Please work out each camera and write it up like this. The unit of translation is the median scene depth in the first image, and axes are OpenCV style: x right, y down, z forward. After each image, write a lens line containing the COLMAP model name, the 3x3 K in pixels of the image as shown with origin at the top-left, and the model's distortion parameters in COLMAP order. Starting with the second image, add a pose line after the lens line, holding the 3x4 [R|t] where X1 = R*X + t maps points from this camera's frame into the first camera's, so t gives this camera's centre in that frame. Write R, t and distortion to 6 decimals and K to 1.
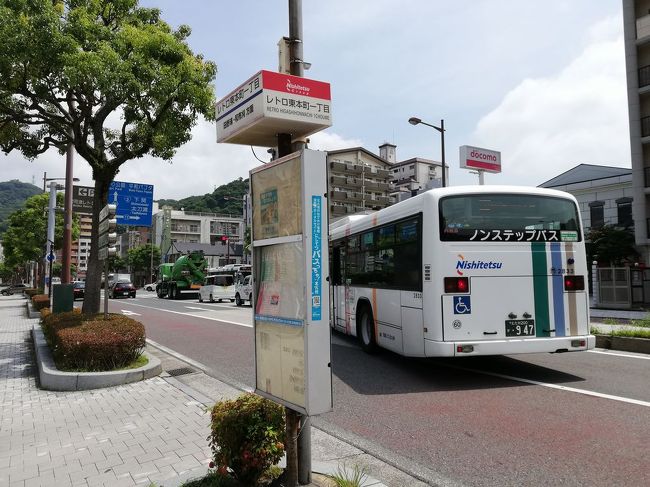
lens RADIAL K [[482.1, 0, 325.0], [0, 482.1, 243.5], [0, 0, 1]] dist [0.059325, -0.093986]
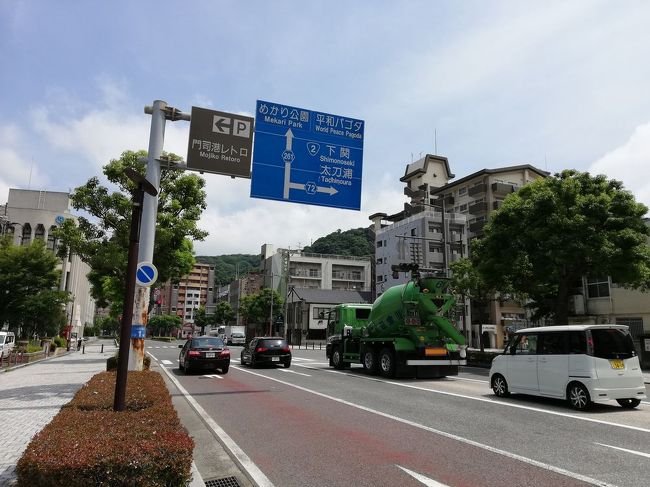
lens RADIAL K [[482.1, 0, 325.0], [0, 482.1, 243.5], [0, 0, 1]] dist [0.059325, -0.093986]
pose [[0.982650, -0.018931, -0.184498, -0.105010], [-0.002080, 0.993589, -0.113030, 0.014772], [0.185455, 0.111453, 0.976312, 0.193513]]
